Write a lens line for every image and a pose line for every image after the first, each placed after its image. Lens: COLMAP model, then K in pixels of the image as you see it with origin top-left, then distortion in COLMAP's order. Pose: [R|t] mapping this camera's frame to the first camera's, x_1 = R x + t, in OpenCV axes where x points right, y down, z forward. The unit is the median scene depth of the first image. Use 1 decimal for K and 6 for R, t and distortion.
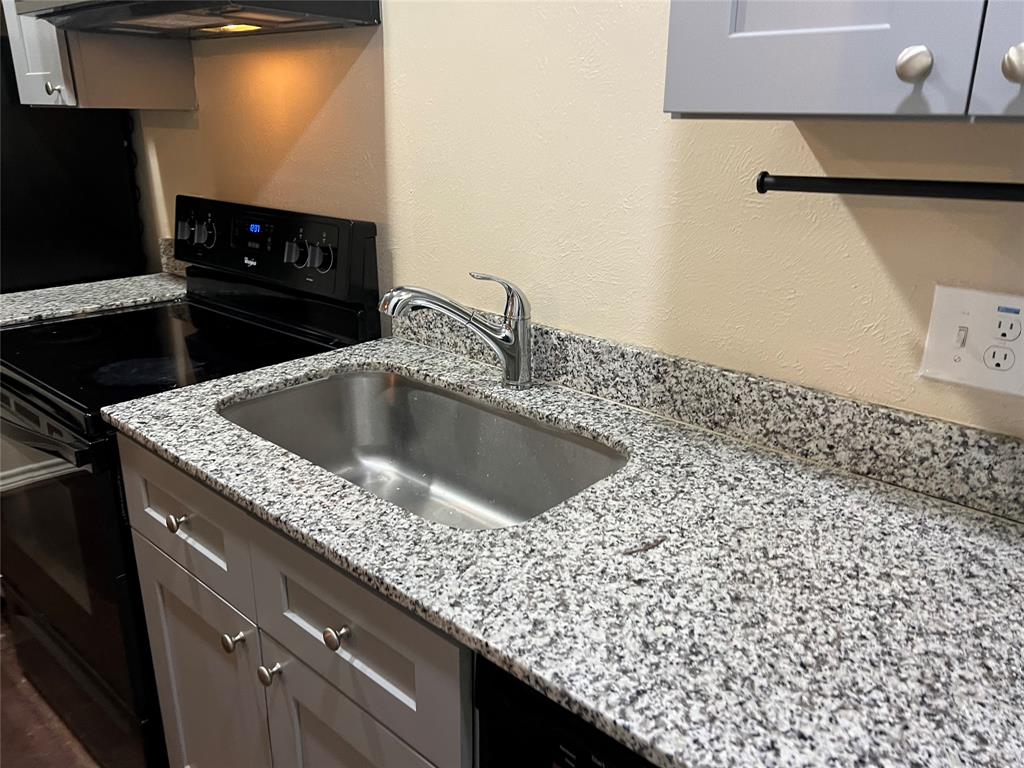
lens RADIAL K [[787.7, 0, 515.5], [0, 787.7, 377.3], [0, 0, 1]] dist [0.036842, -0.003432]
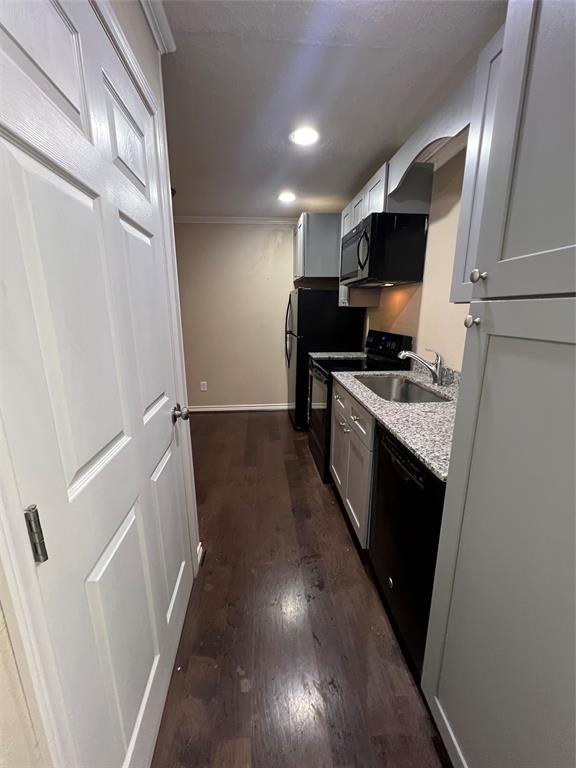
lens RADIAL K [[310.3, 0, 289.7], [0, 310.3, 385.4], [0, 0, 1]] dist [0.000441, 0.000009]
pose [[0.731250, 0.153926, -0.664515, 0.411534], [-0.212465, 0.977140, -0.007460, 0.153565], [0.648175, 0.146642, 0.747238, -0.374743]]
